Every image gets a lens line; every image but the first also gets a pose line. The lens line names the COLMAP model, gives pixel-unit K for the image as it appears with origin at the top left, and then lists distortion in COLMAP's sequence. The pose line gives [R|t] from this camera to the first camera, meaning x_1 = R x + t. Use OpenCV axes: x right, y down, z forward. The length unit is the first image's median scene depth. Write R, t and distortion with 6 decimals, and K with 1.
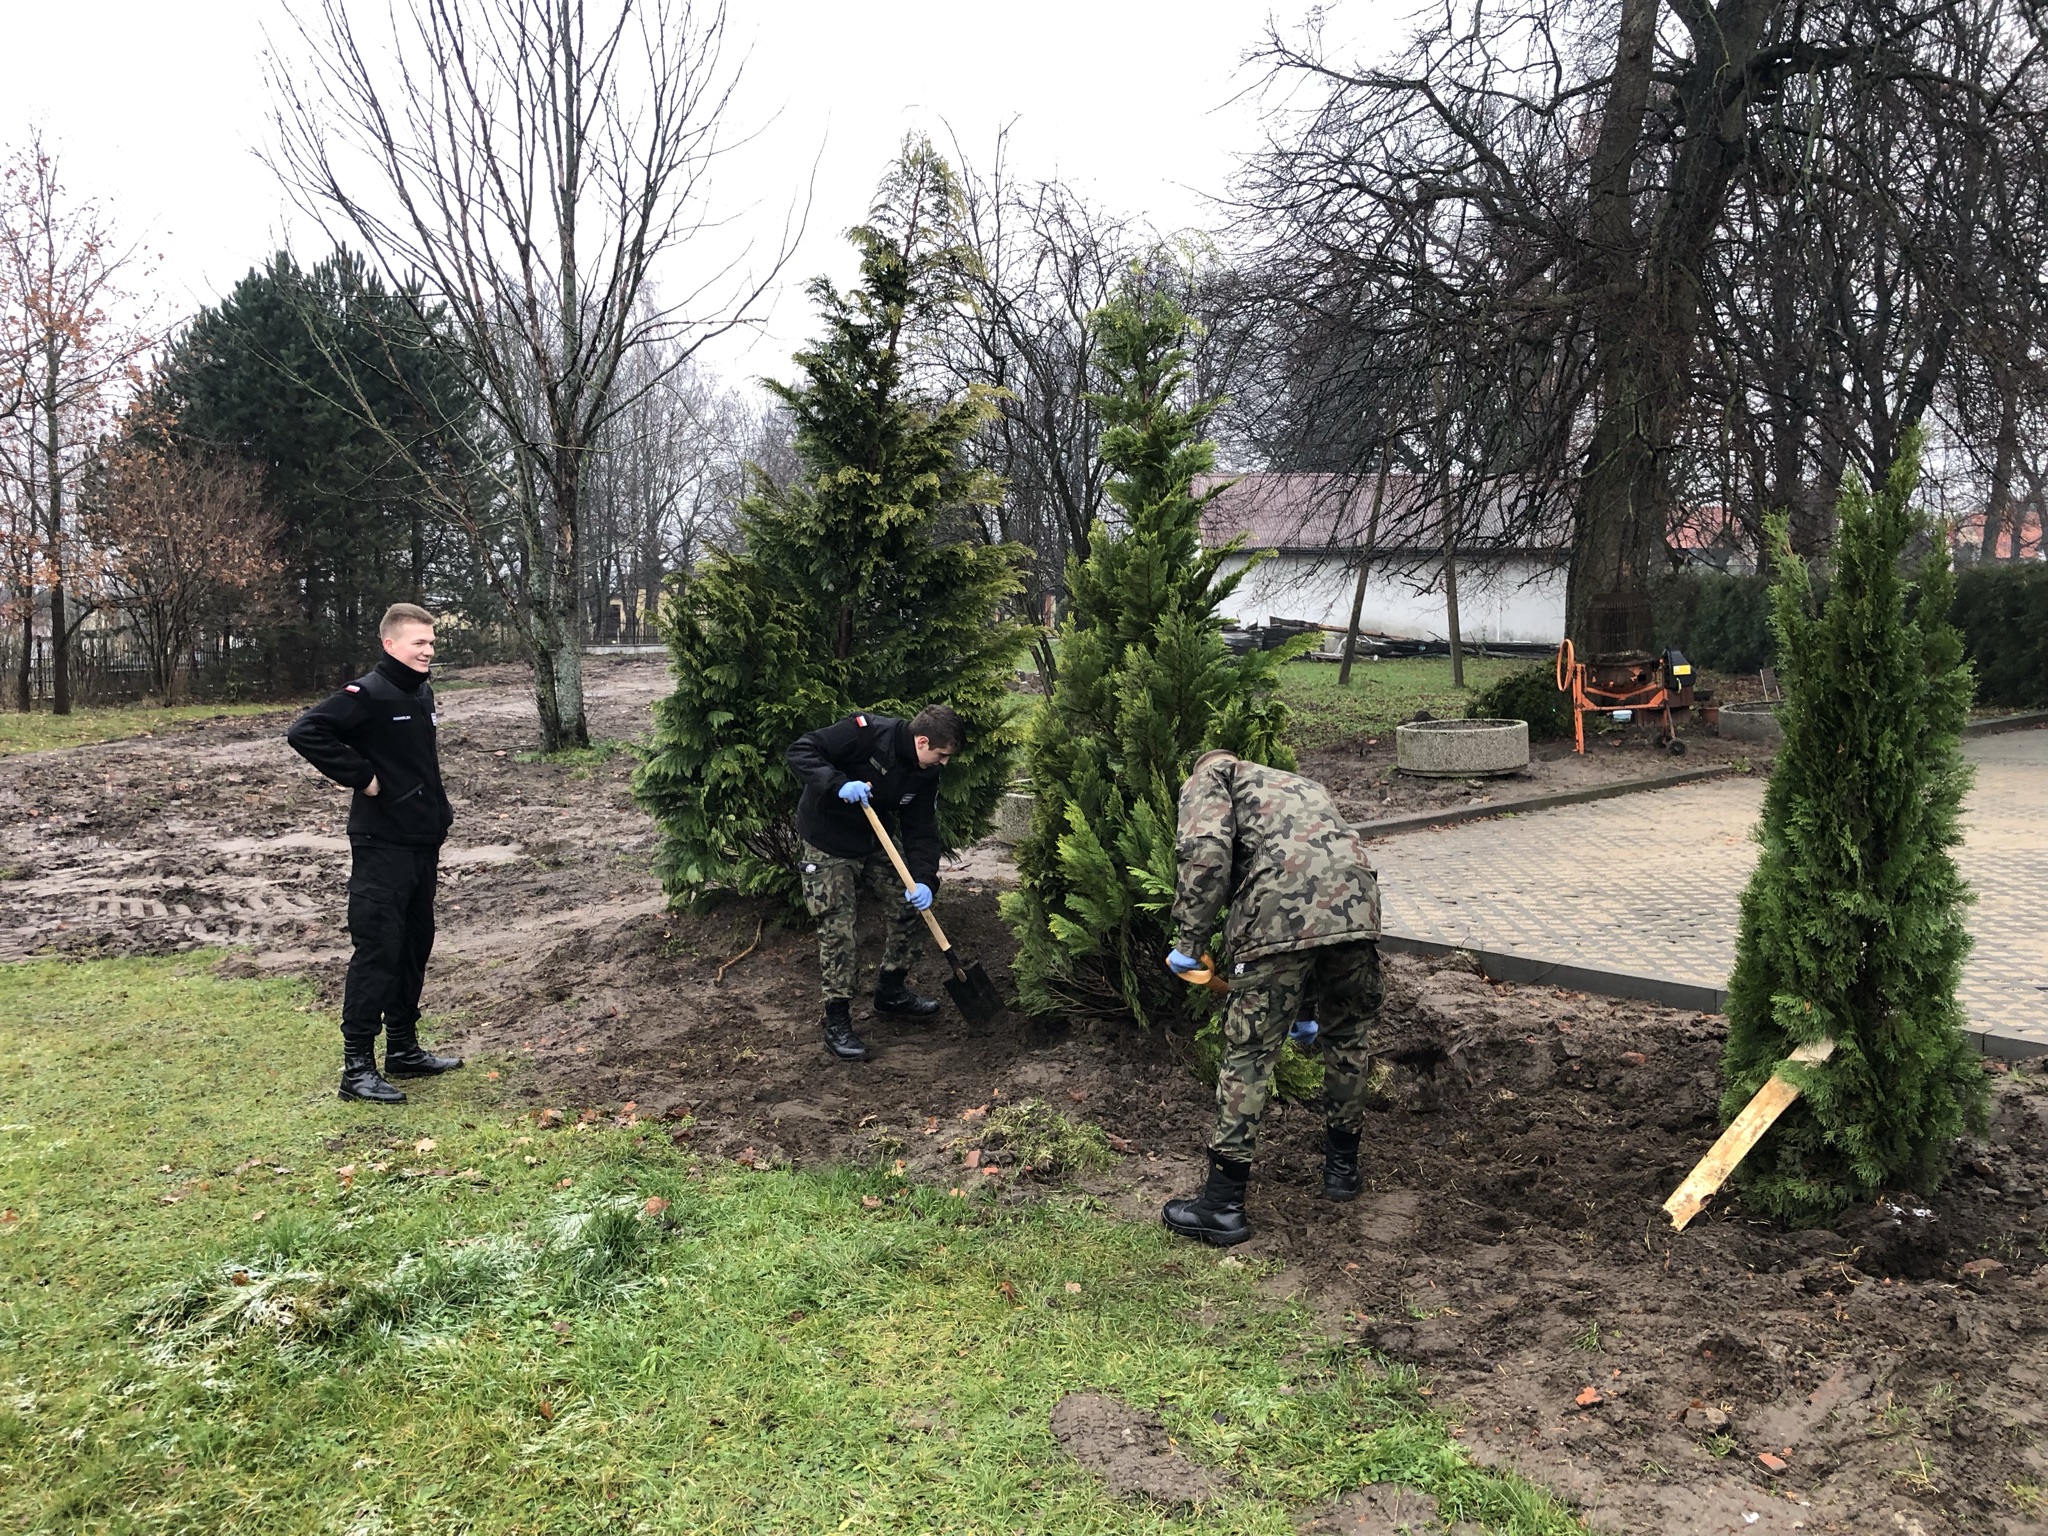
lens RADIAL K [[1657.1, 0, 1024.0], [0, 1657.1, 768.0], [0, 0, 1]] dist [0.112773, -0.134092]
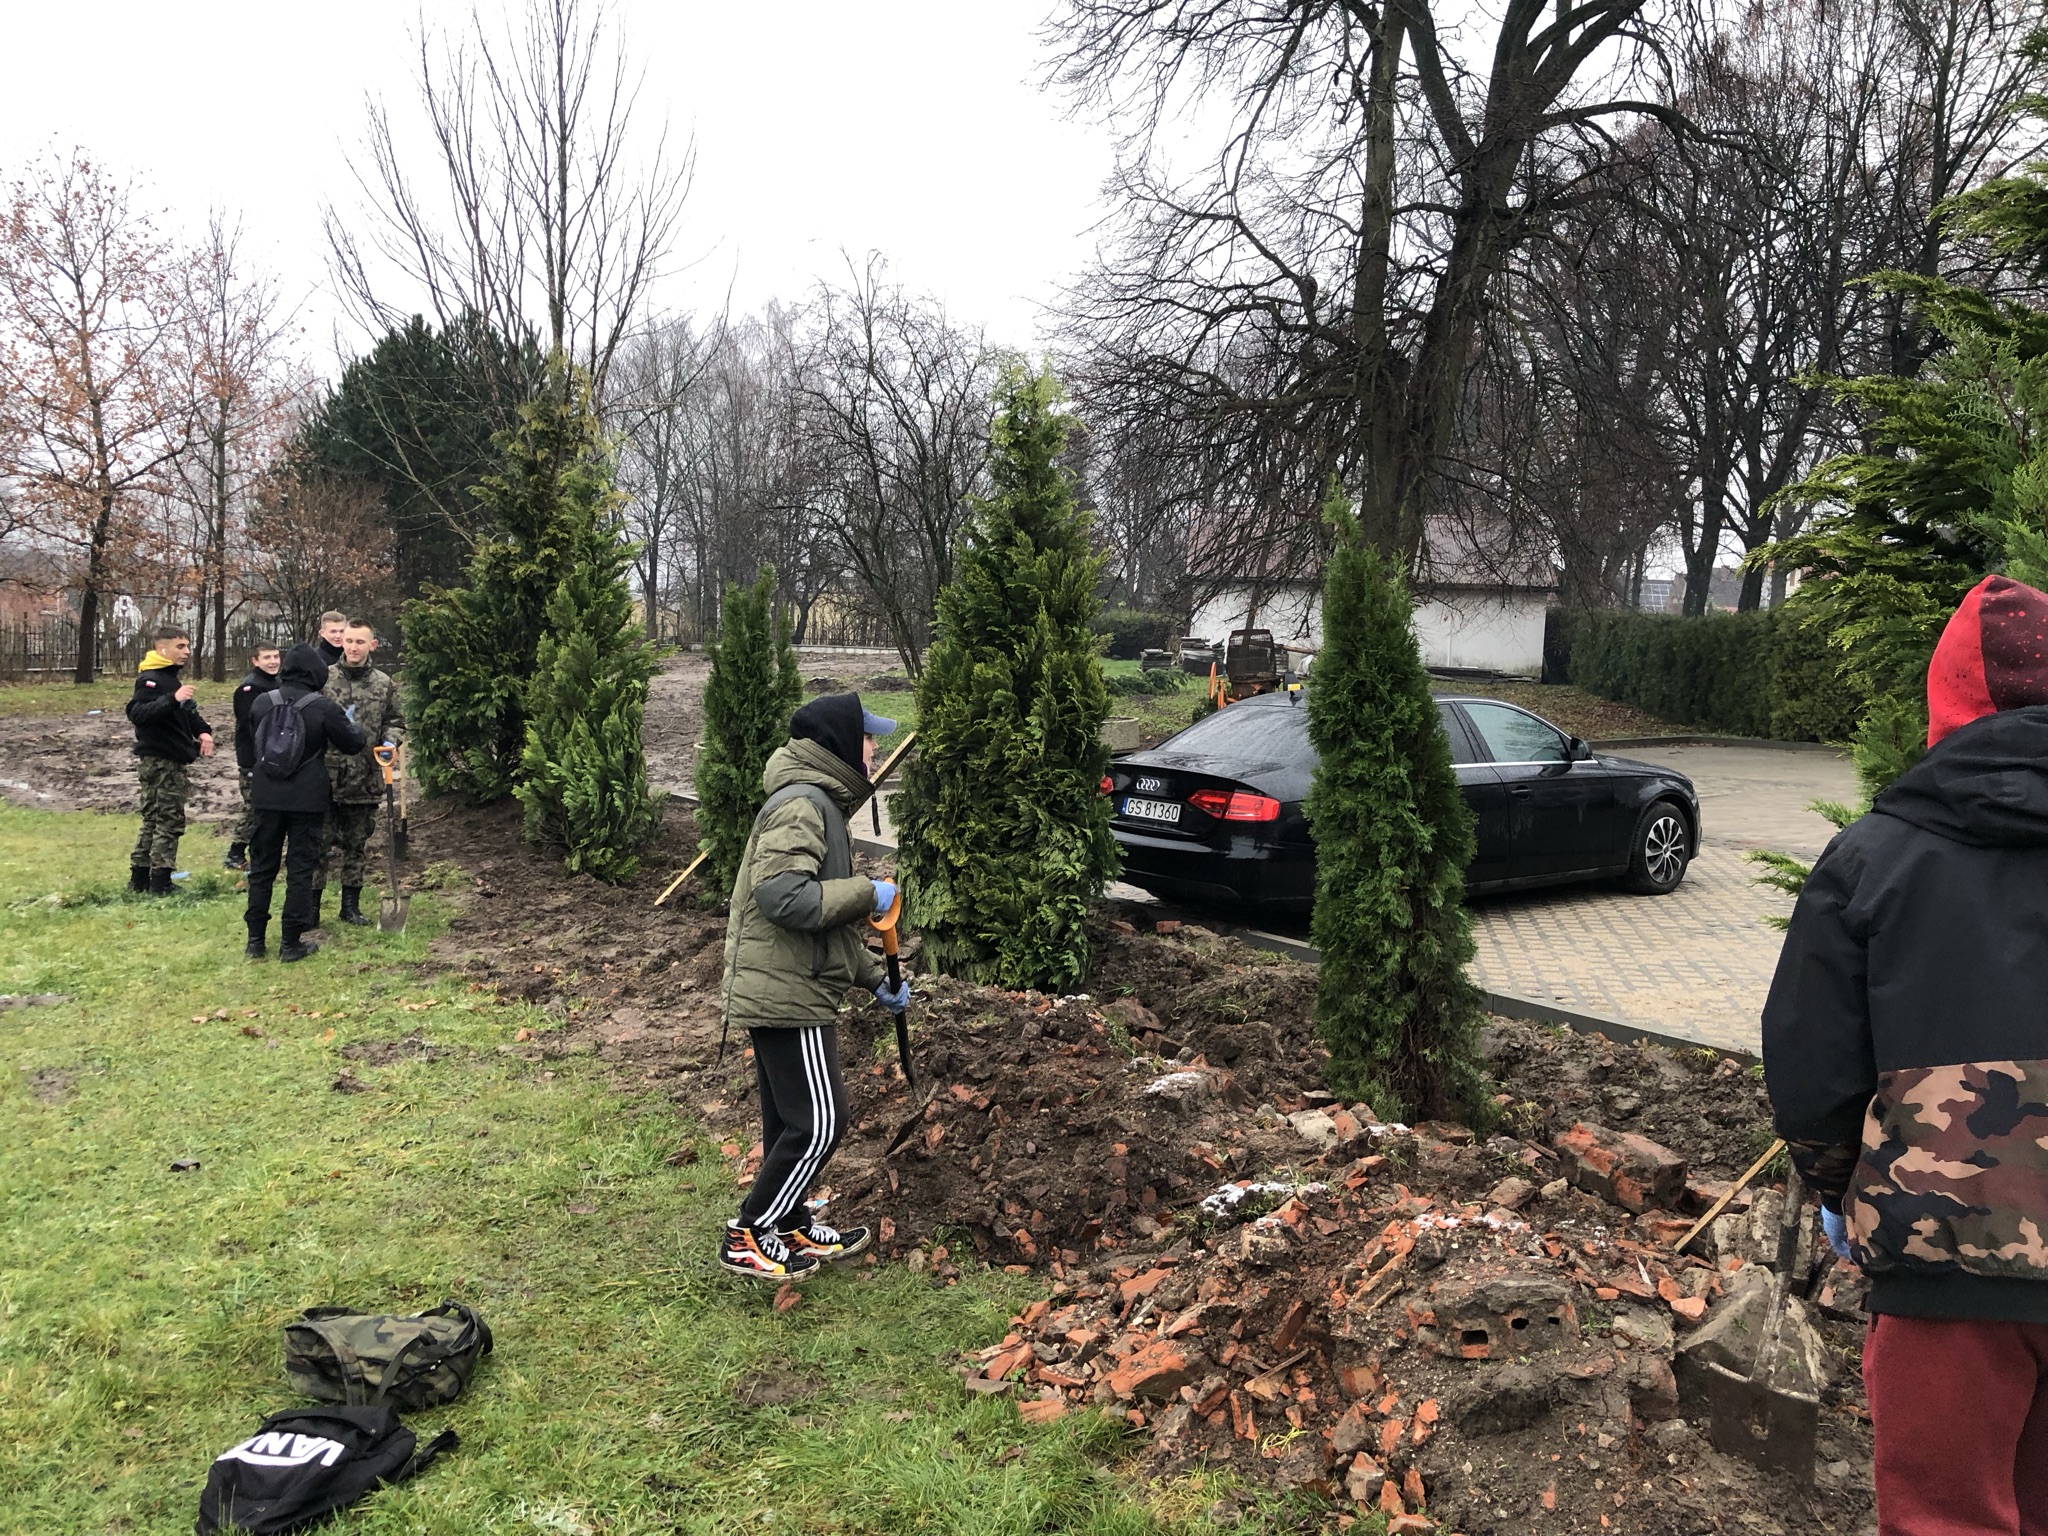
lens RADIAL K [[1657.1, 0, 1024.0], [0, 1657.1, 768.0], [0, 0, 1]] dist [0.112773, -0.134092]
pose [[0.992855, 0.040320, -0.112313, 0.158689], [-0.040970, 0.999154, -0.003480, 0.009780], [0.112077, 0.008057, 0.993667, -0.171952]]
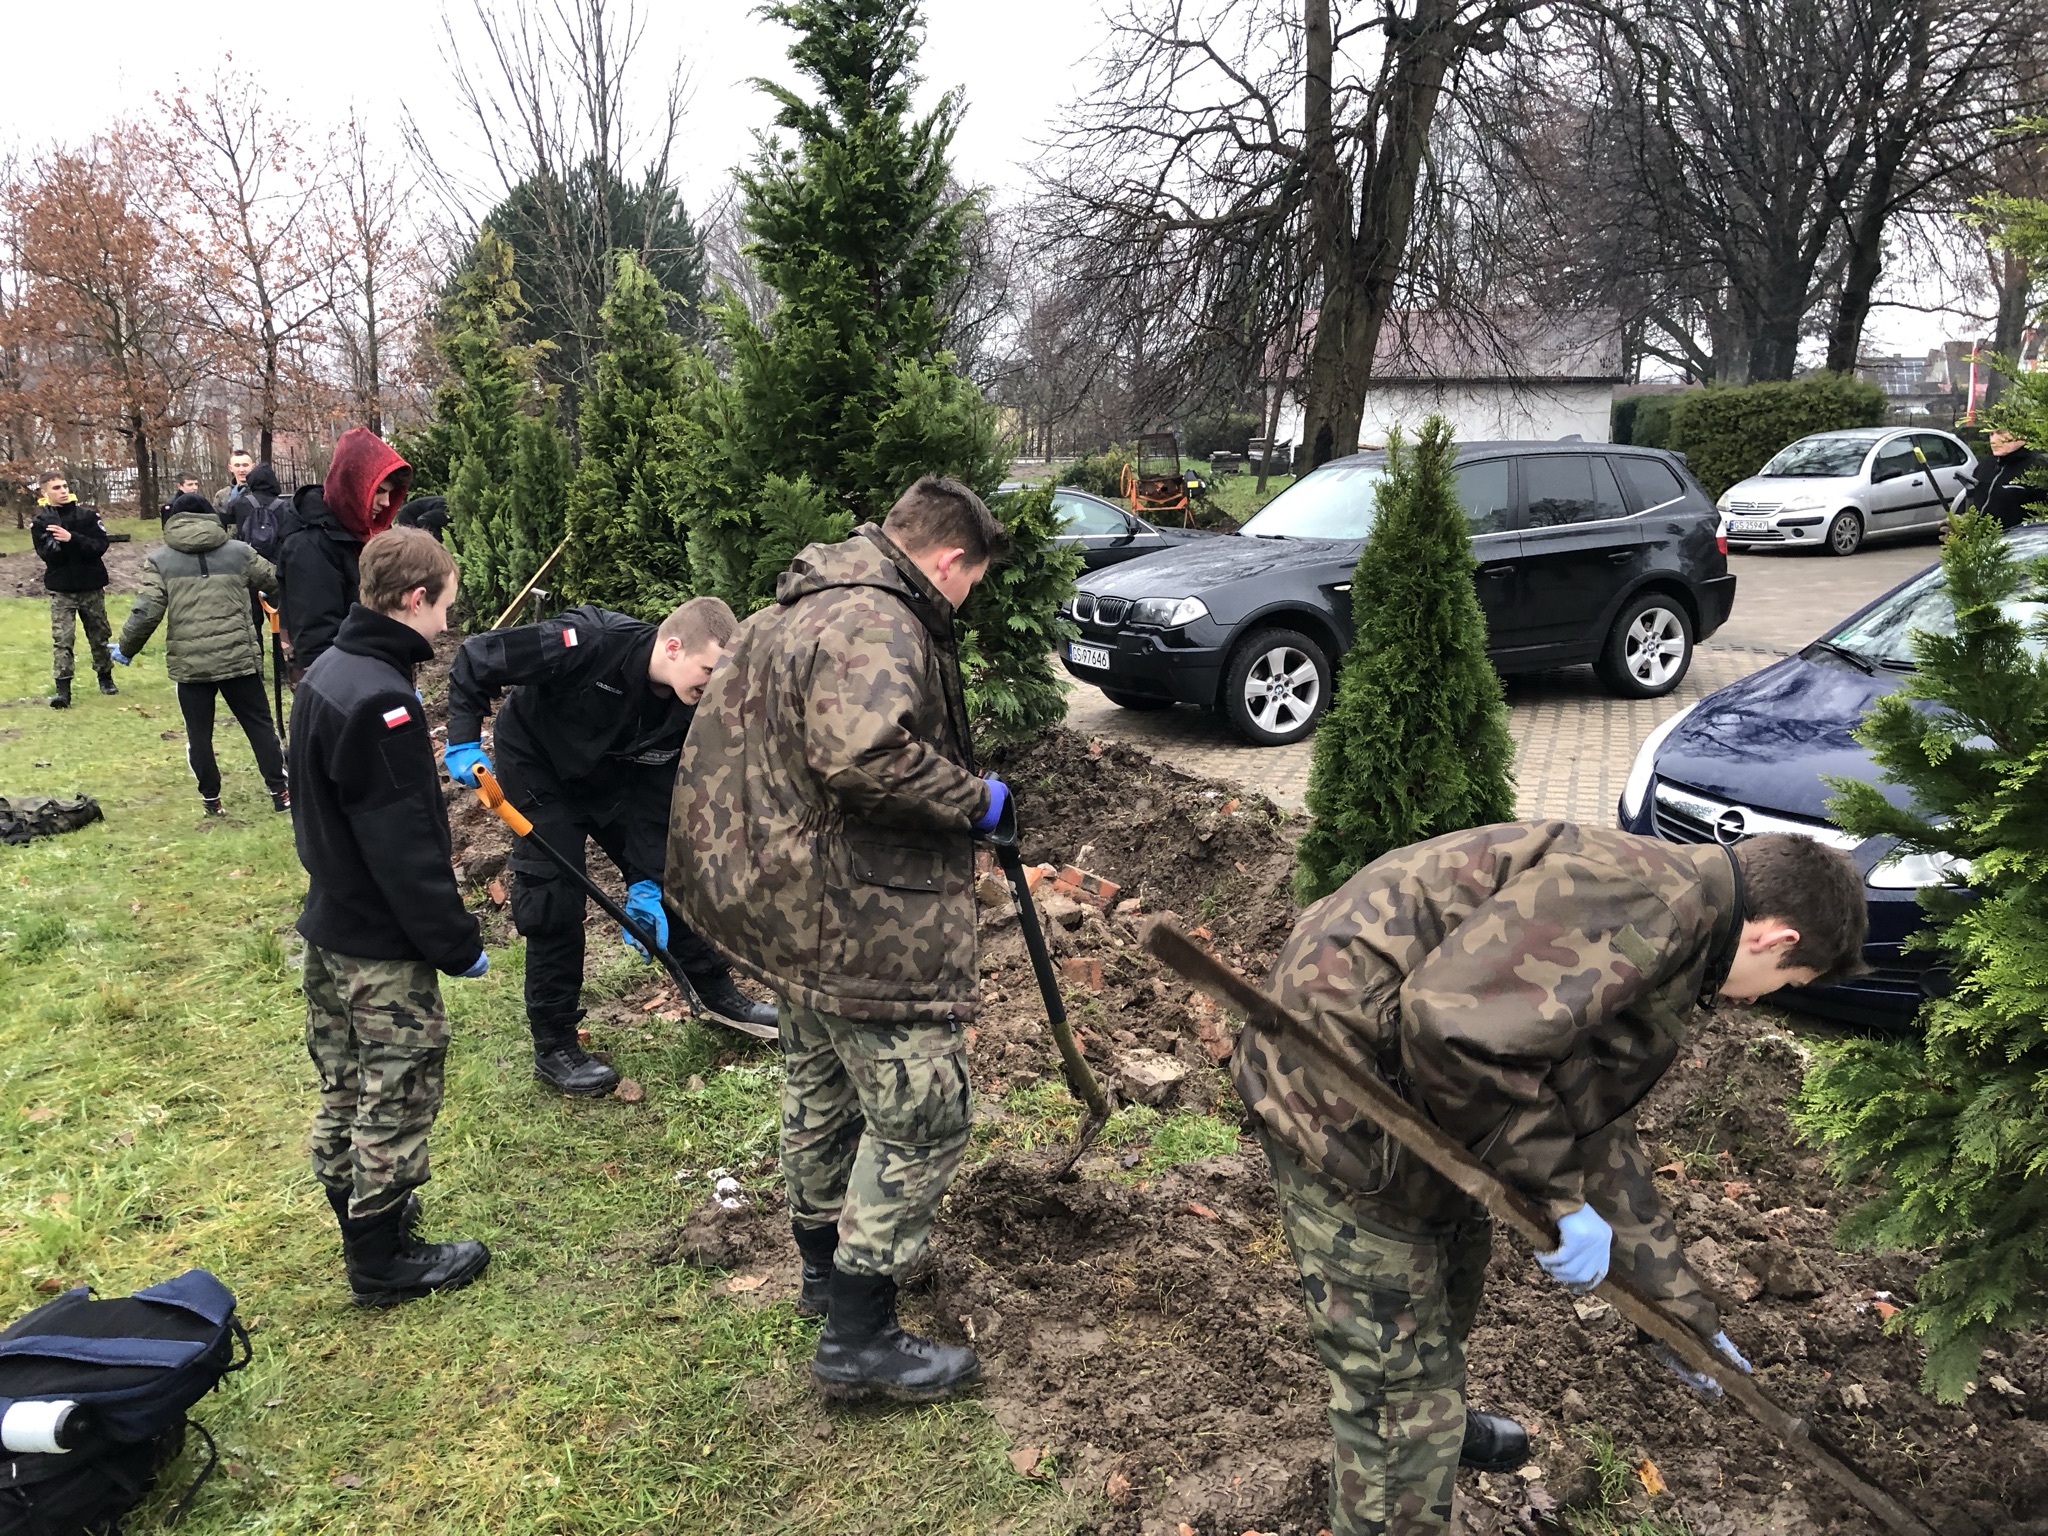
lens RADIAL K [[1676.7, 0, 1024.0], [0, 1676.7, 768.0], [0, 0, 1]] dist [0.006356, 0.029353]
pose [[0.967822, 0.052818, -0.246032, 0.315849], [-0.025401, 0.993235, 0.113308, 0.014574], [0.250352, -0.103413, 0.962616, -0.268066]]
